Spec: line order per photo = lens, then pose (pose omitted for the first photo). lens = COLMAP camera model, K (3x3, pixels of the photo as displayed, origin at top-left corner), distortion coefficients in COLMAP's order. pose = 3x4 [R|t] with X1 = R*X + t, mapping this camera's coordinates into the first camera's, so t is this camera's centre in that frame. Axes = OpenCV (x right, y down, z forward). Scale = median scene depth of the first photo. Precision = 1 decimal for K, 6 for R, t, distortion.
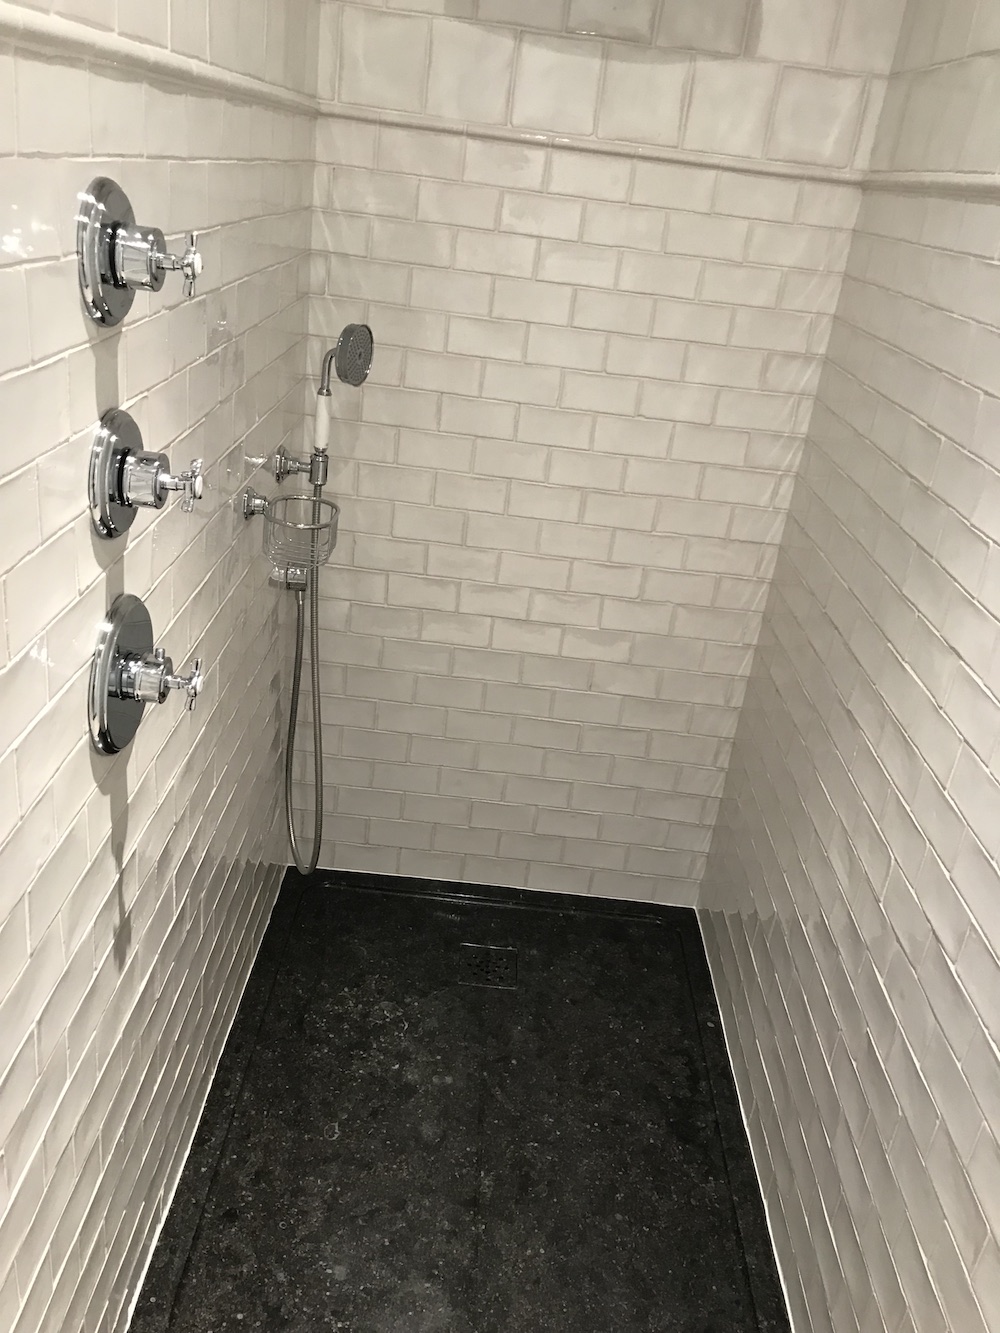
lens RADIAL K [[1101.2, 0, 510.9], [0, 1101.2, 657.1], [0, 0, 1]] dist [0.049399, -0.059459]
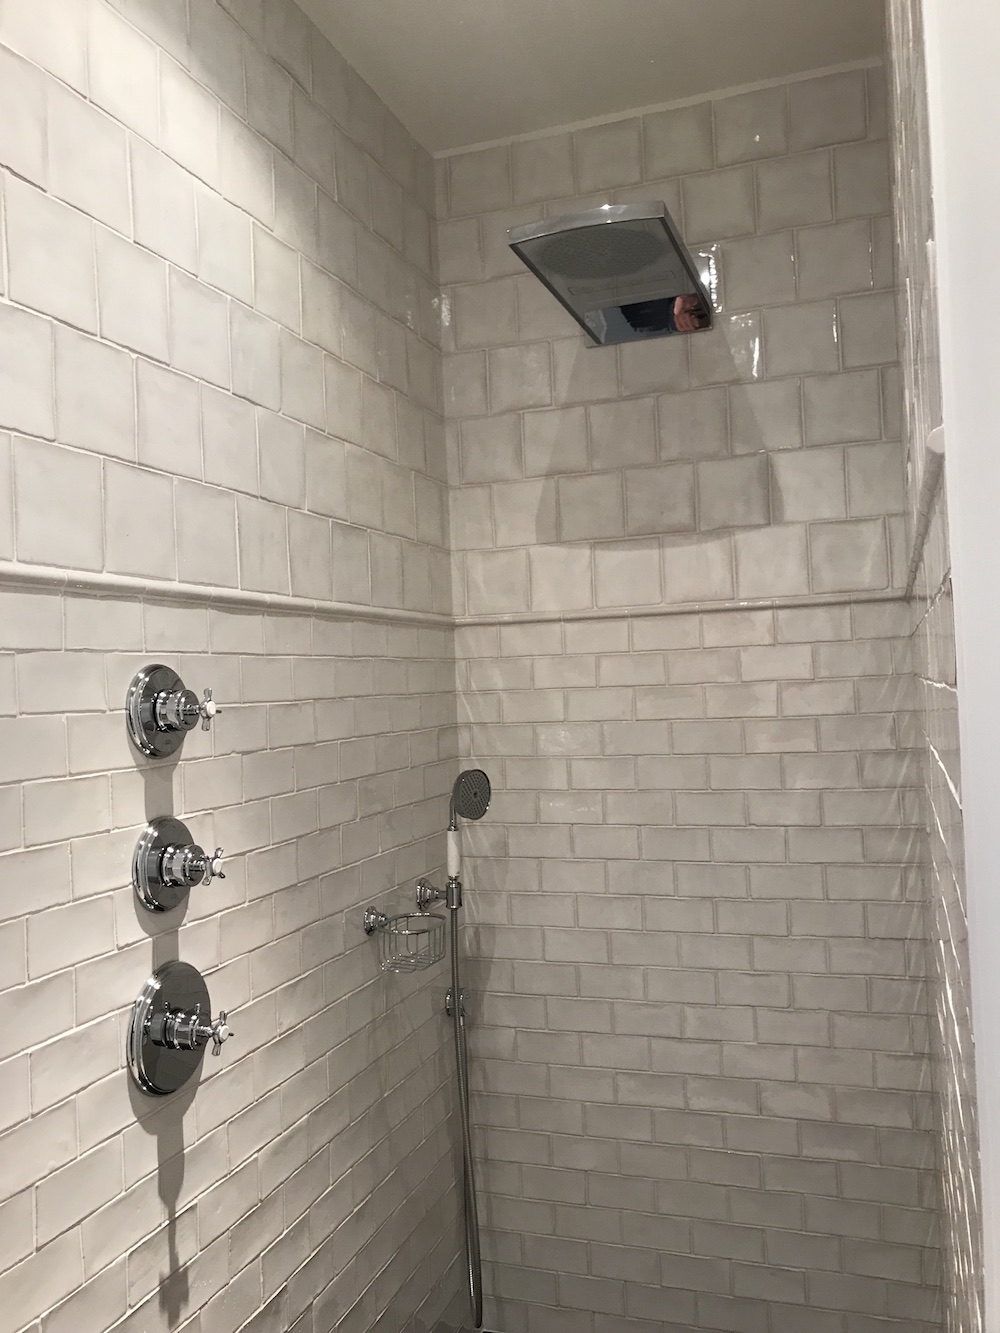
lens RADIAL K [[1101.2, 0, 497.5], [0, 1101.2, 659.4], [0, 0, 1]] dist [0.049399, -0.059459]
pose [[0.937152, -0.161897, -0.309087, 0.262772], [0.010641, 0.898687, -0.438462, 0.113735], [0.348758, 0.407617, 0.843929, -0.061067]]
